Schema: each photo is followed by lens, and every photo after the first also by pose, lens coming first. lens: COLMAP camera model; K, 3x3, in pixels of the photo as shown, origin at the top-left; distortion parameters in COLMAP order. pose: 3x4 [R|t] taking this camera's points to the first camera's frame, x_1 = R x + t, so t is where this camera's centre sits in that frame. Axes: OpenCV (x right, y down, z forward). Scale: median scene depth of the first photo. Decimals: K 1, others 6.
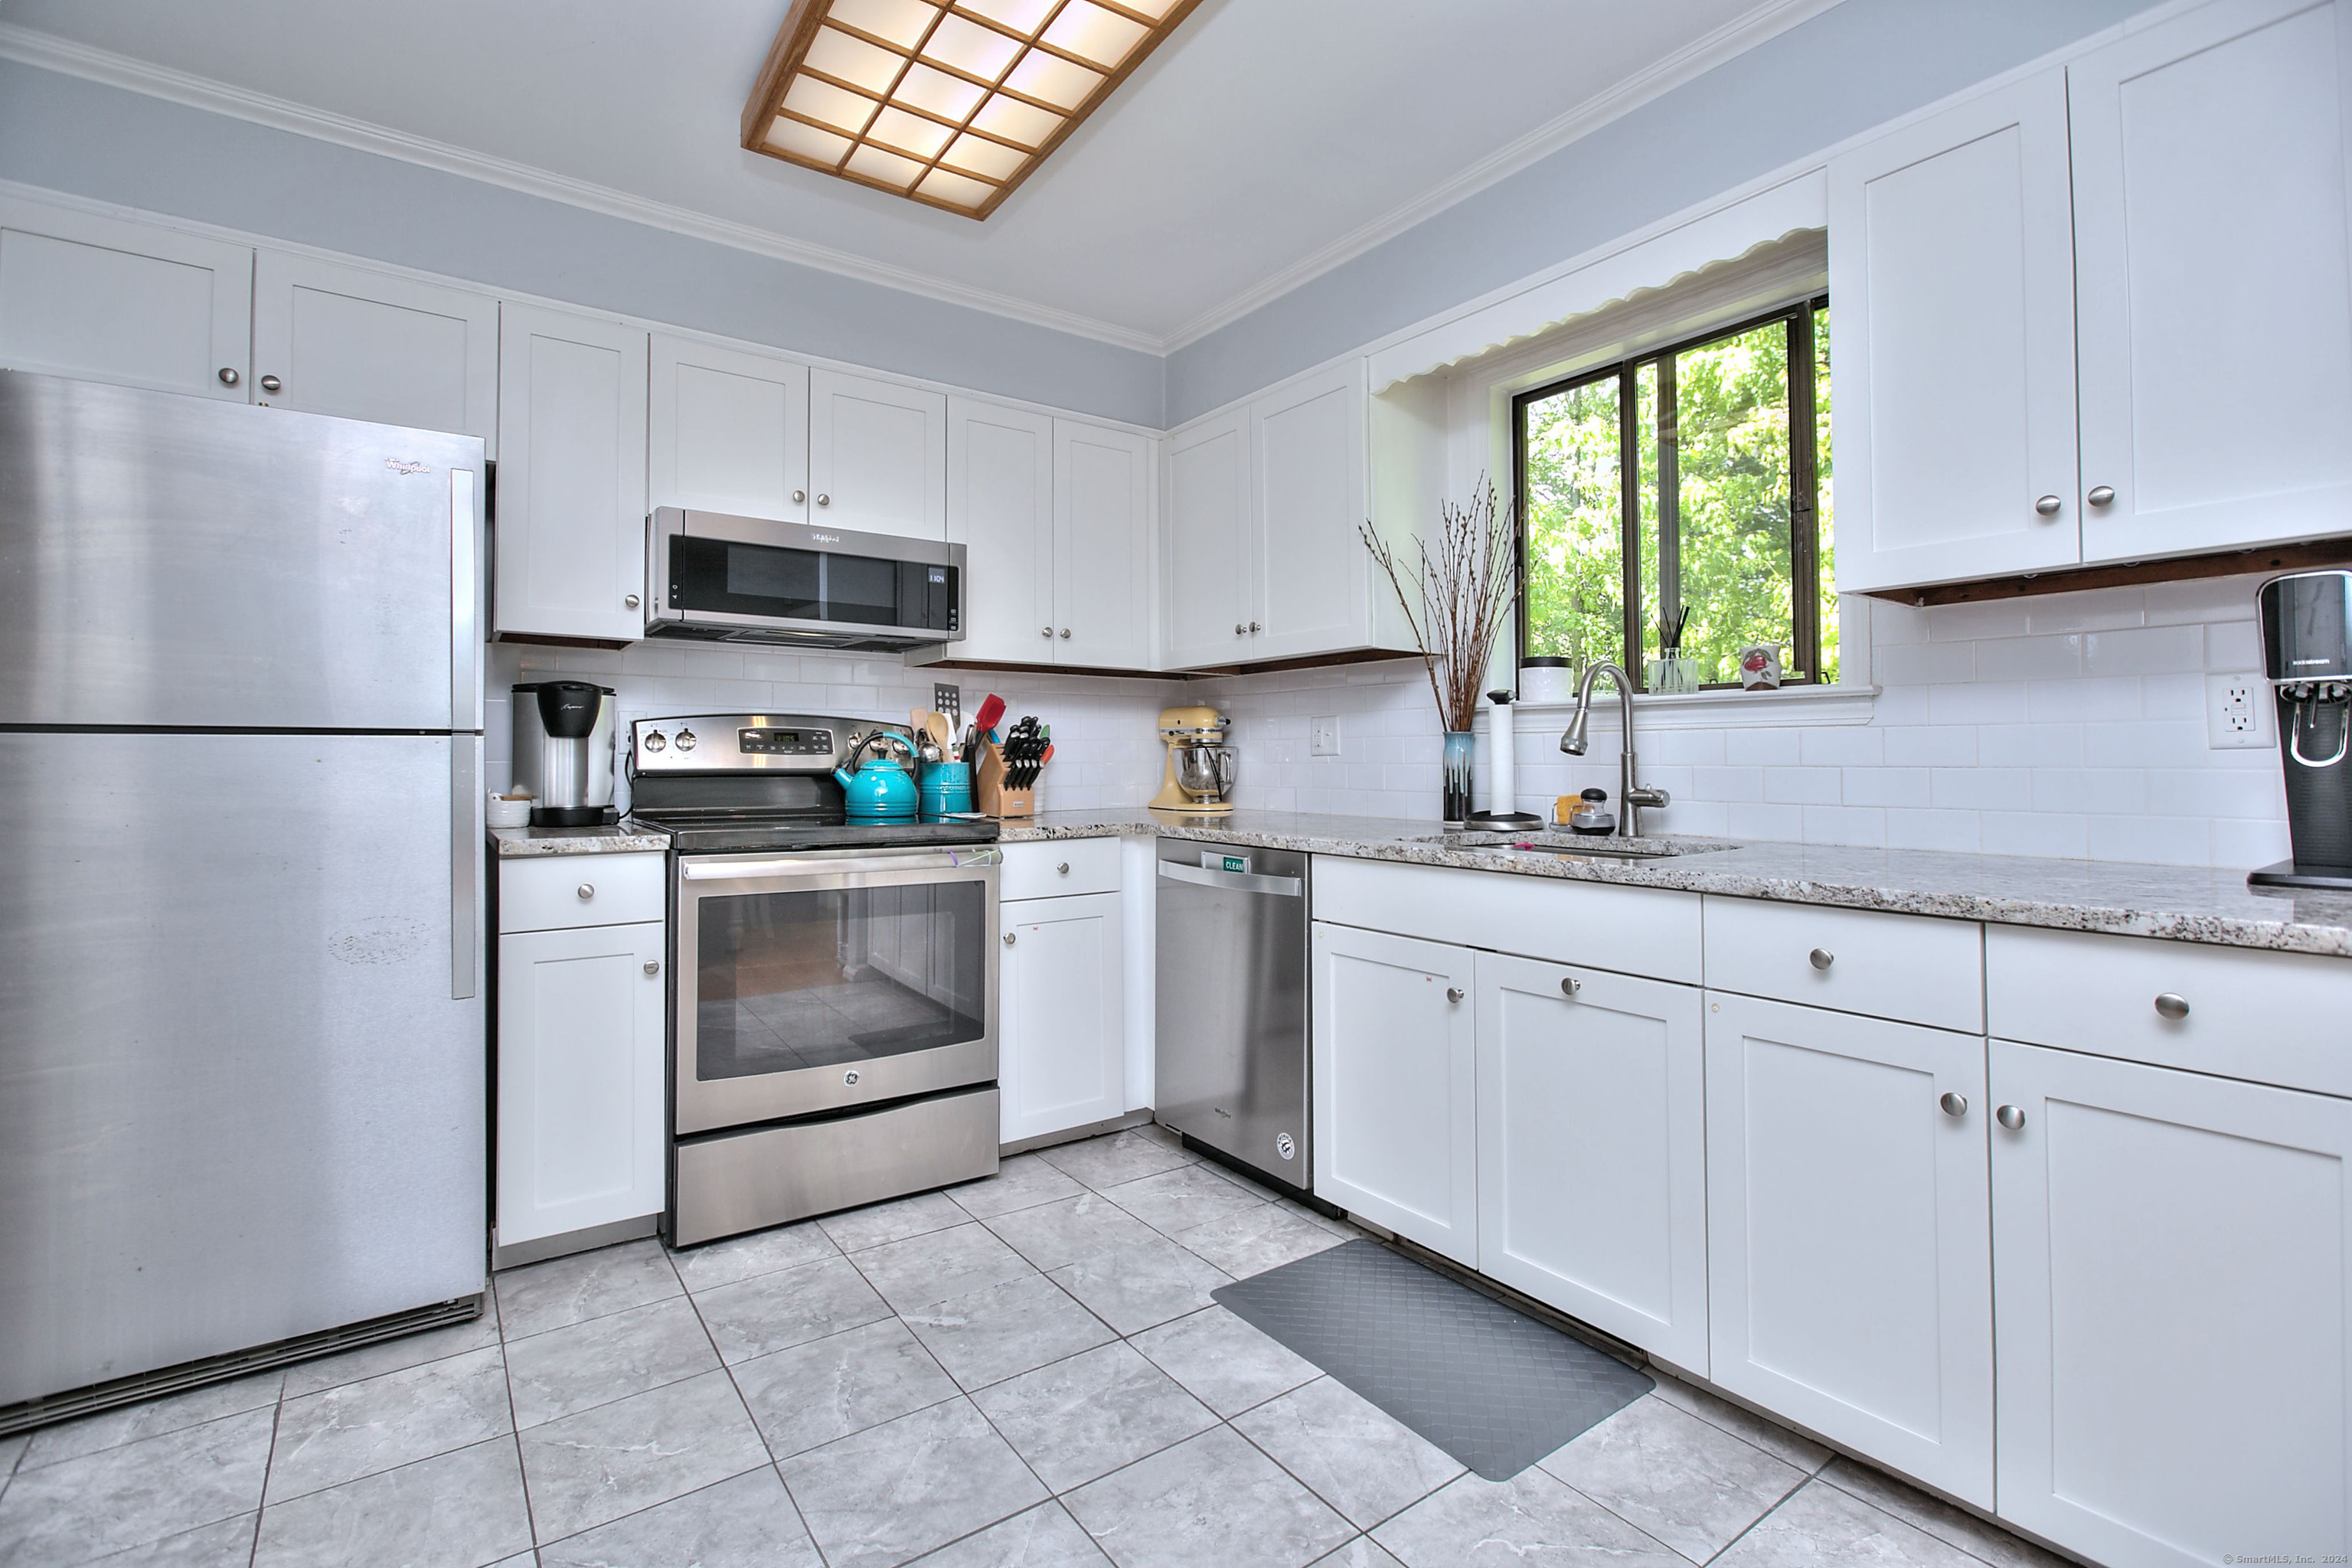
lens RADIAL K [[1104.6, 0, 1260.1], [0, 1104.6, 739.2], [0, 0, 1]] dist [-0.018081, 0.000047]
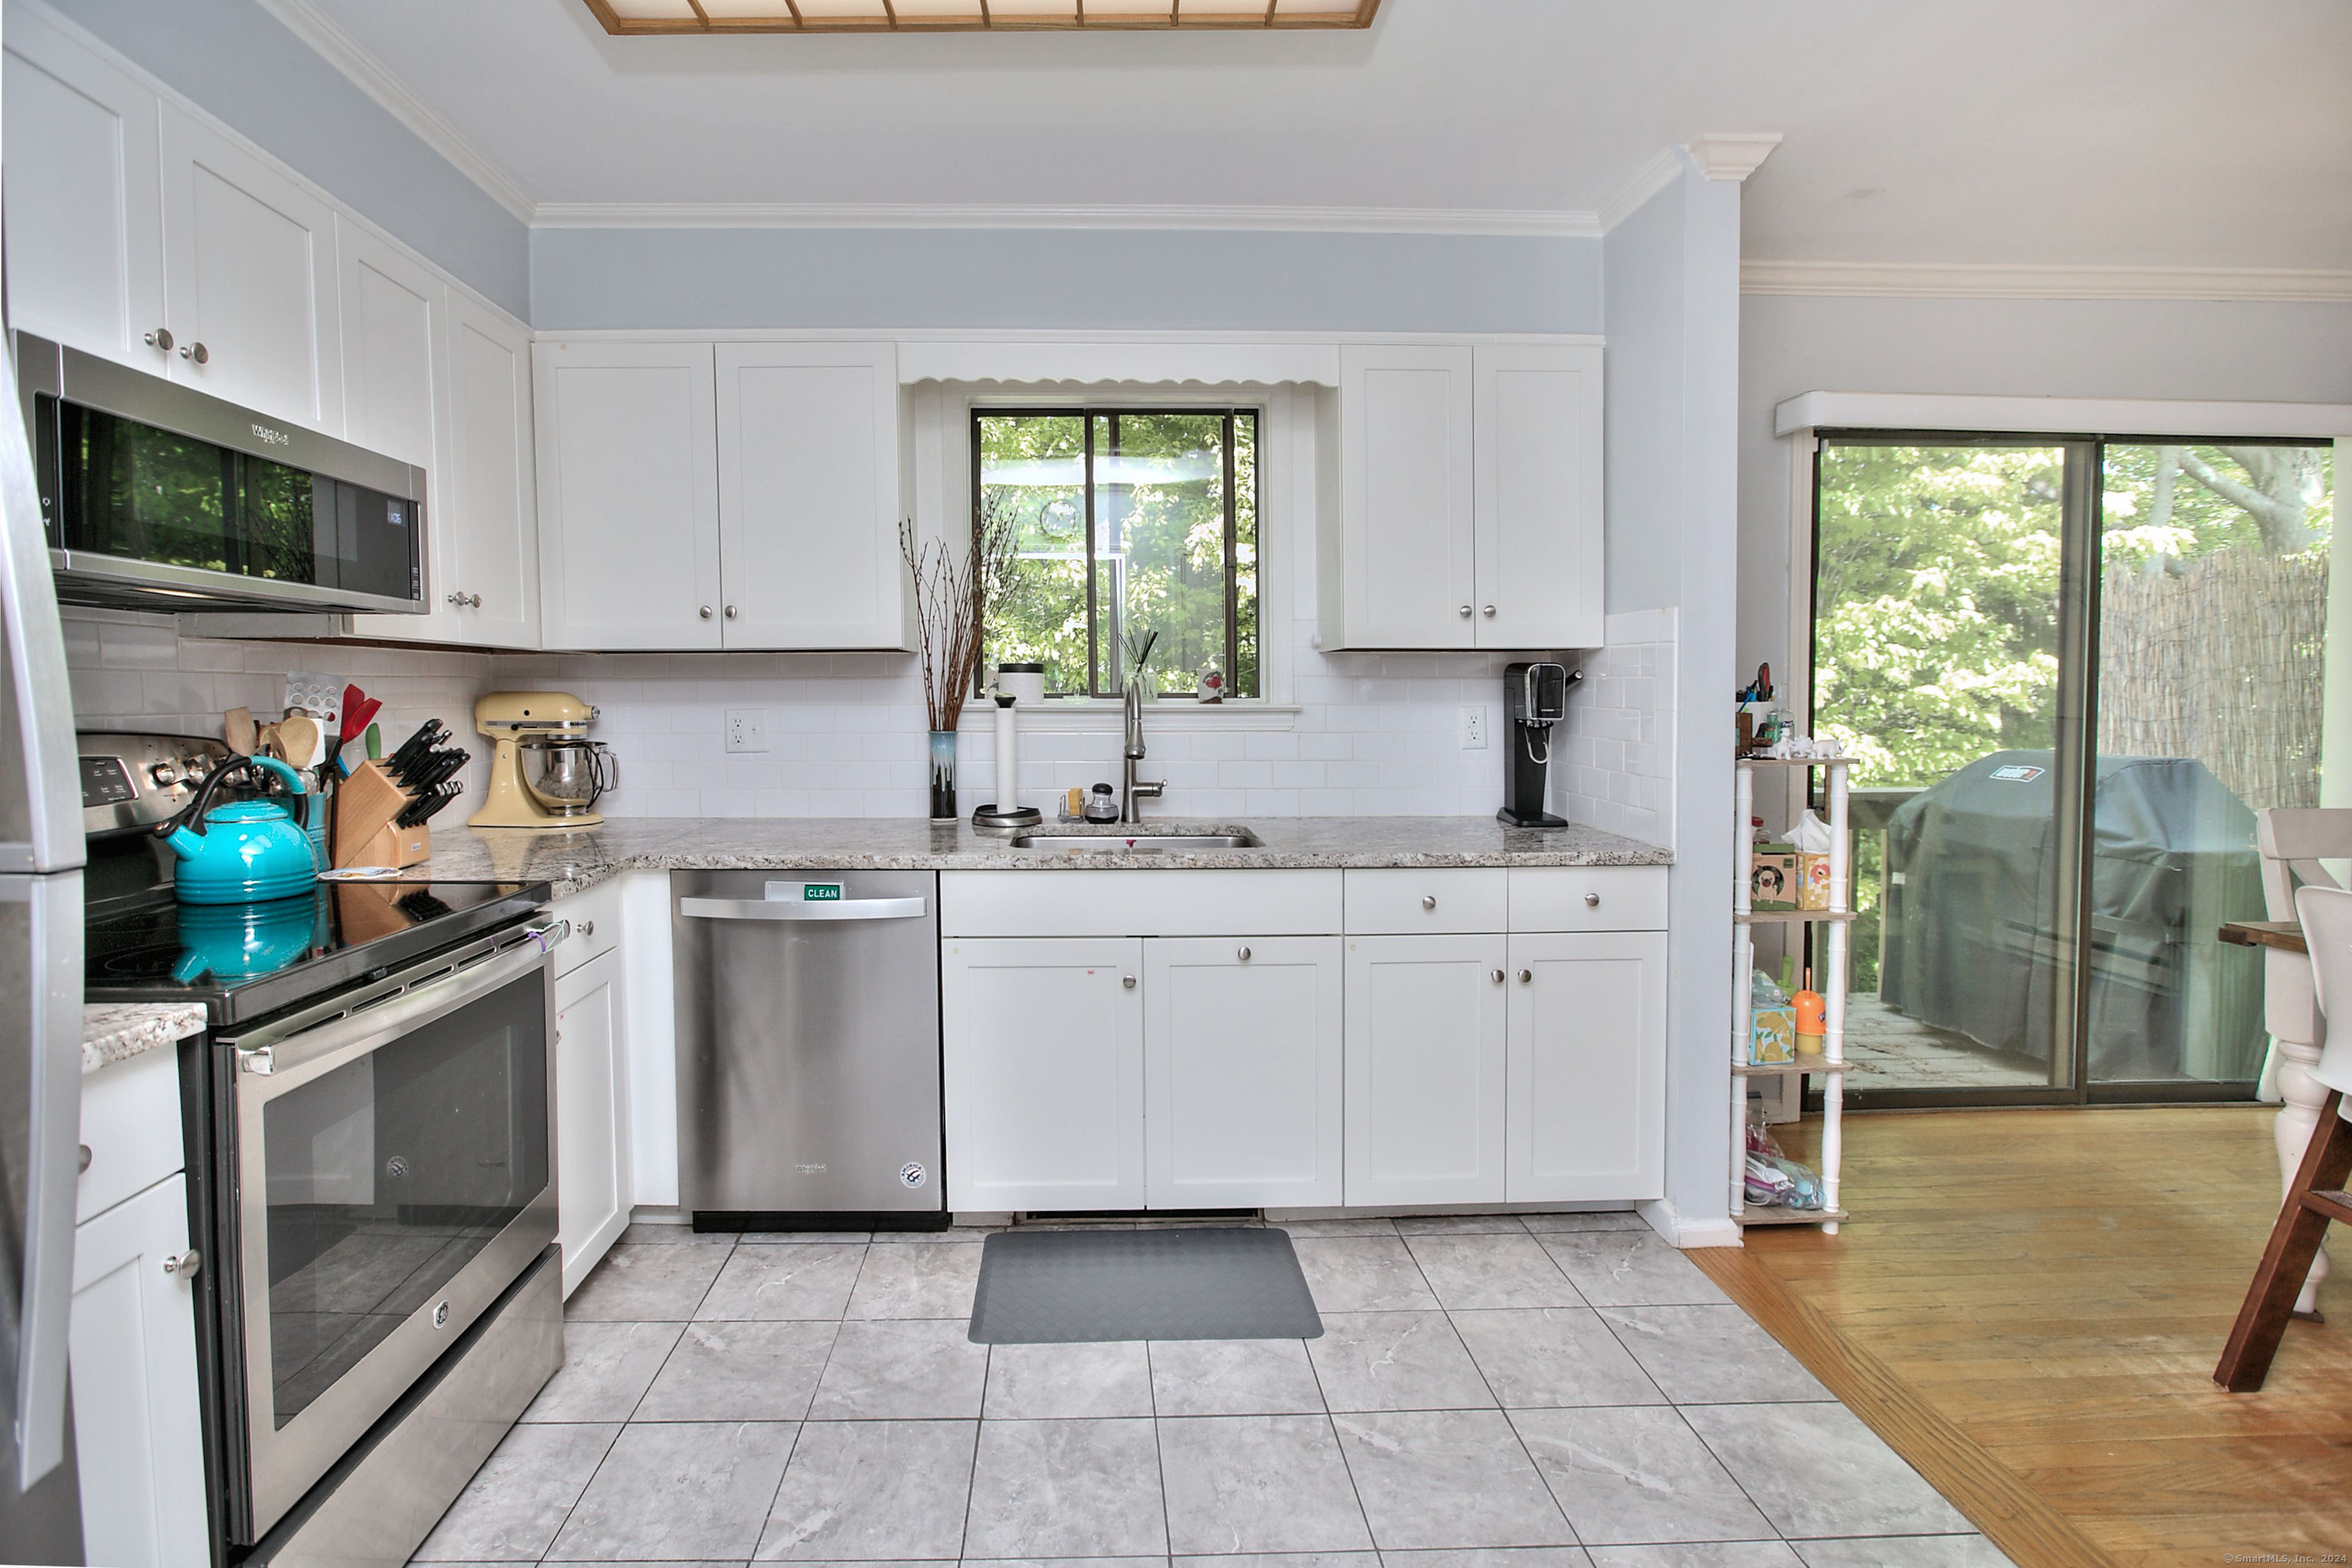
lens RADIAL K [[1079.2, 0, 1146.5], [0, 1079.2, 735.6], [0, 0, 1]] dist [-0.002108, -0.000611]
pose [[0.564894, -0.030417, 0.824603, -0.635352], [-0.022740, 0.998367, 0.052405, -0.069959], [-0.824850, -0.048354, 0.563279, 0.320370]]
